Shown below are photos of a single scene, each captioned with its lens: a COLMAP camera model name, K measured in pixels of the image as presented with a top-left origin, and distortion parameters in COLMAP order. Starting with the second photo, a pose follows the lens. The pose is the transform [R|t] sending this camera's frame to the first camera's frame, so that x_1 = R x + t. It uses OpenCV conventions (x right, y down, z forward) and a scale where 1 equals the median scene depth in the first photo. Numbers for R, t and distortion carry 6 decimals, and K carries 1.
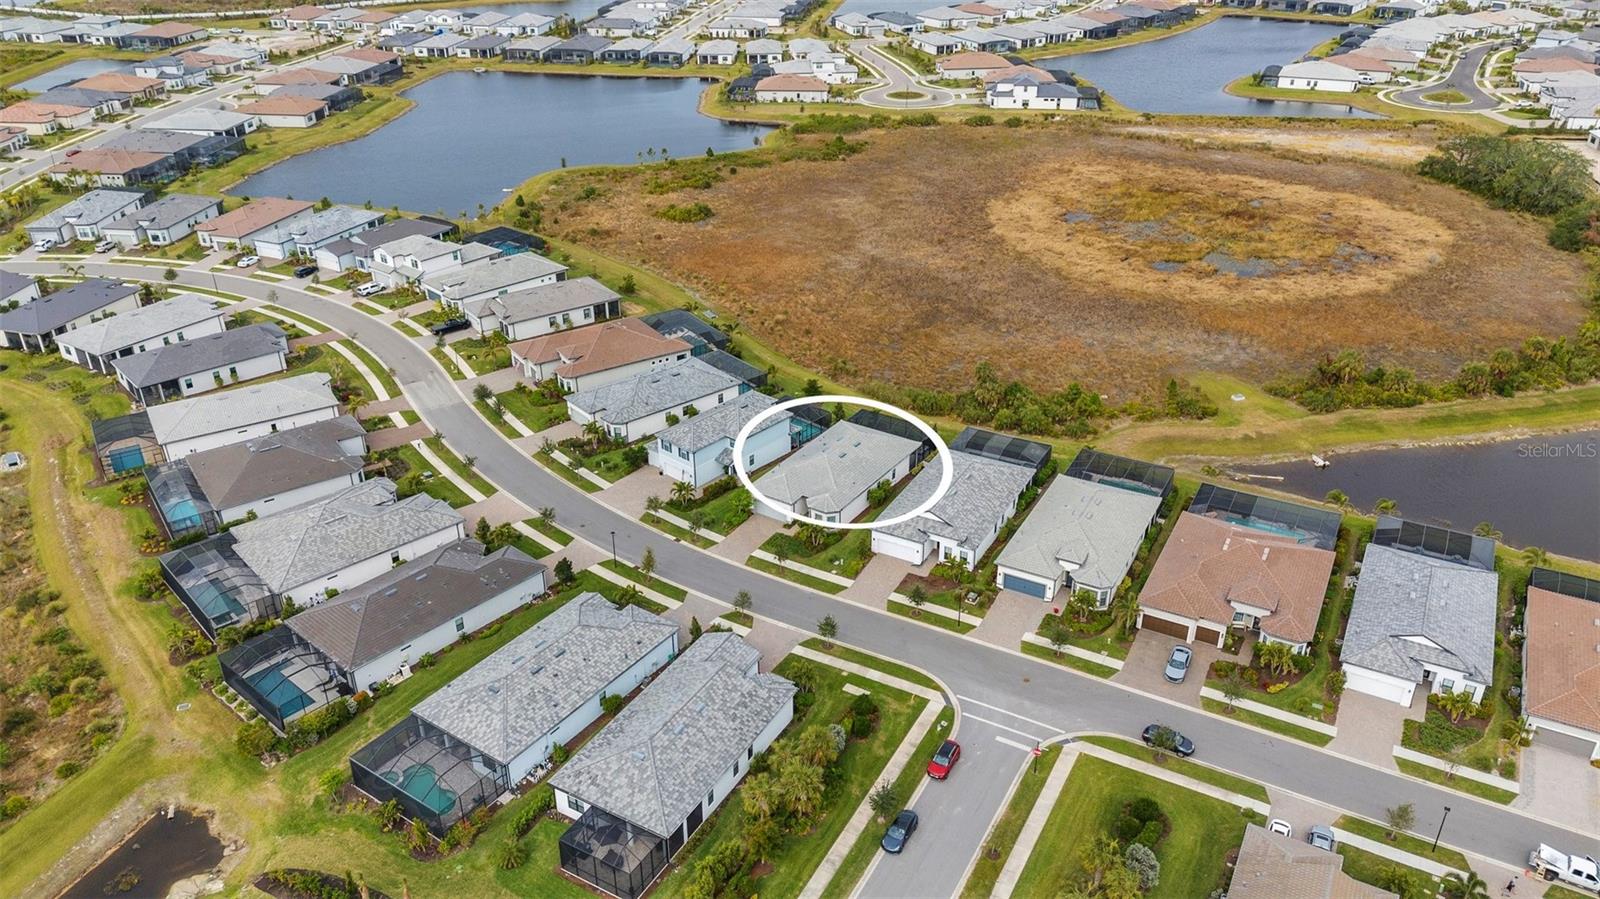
lens RADIAL K [[1175.3, 0, 800.0], [0, 1175.3, 449.5], [0, 0, 1]] dist [0.057638, -0.043371]
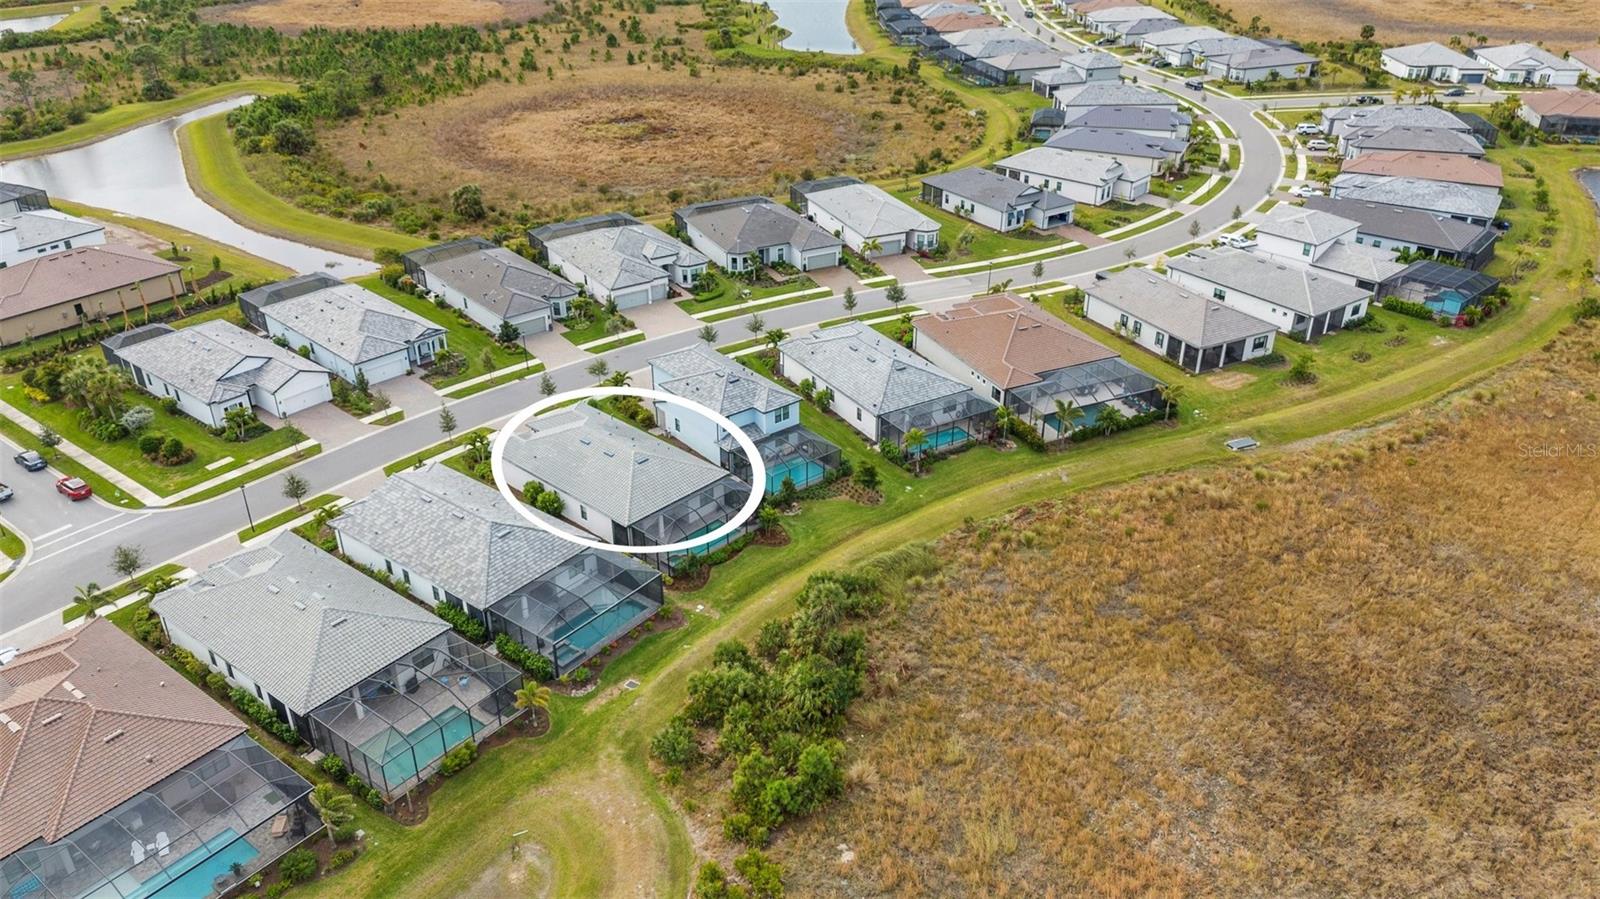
lens RADIAL K [[1175.3, 0, 800.0], [0, 1175.3, 449.5], [0, 0, 1]] dist [0.057638, -0.043371]
pose [[-0.158221, 0.479670, -0.863066, 0.524909], [-0.460348, 0.737432, 0.494240, -0.336193], [0.873525, 0.475510, 0.104138, 0.815540]]
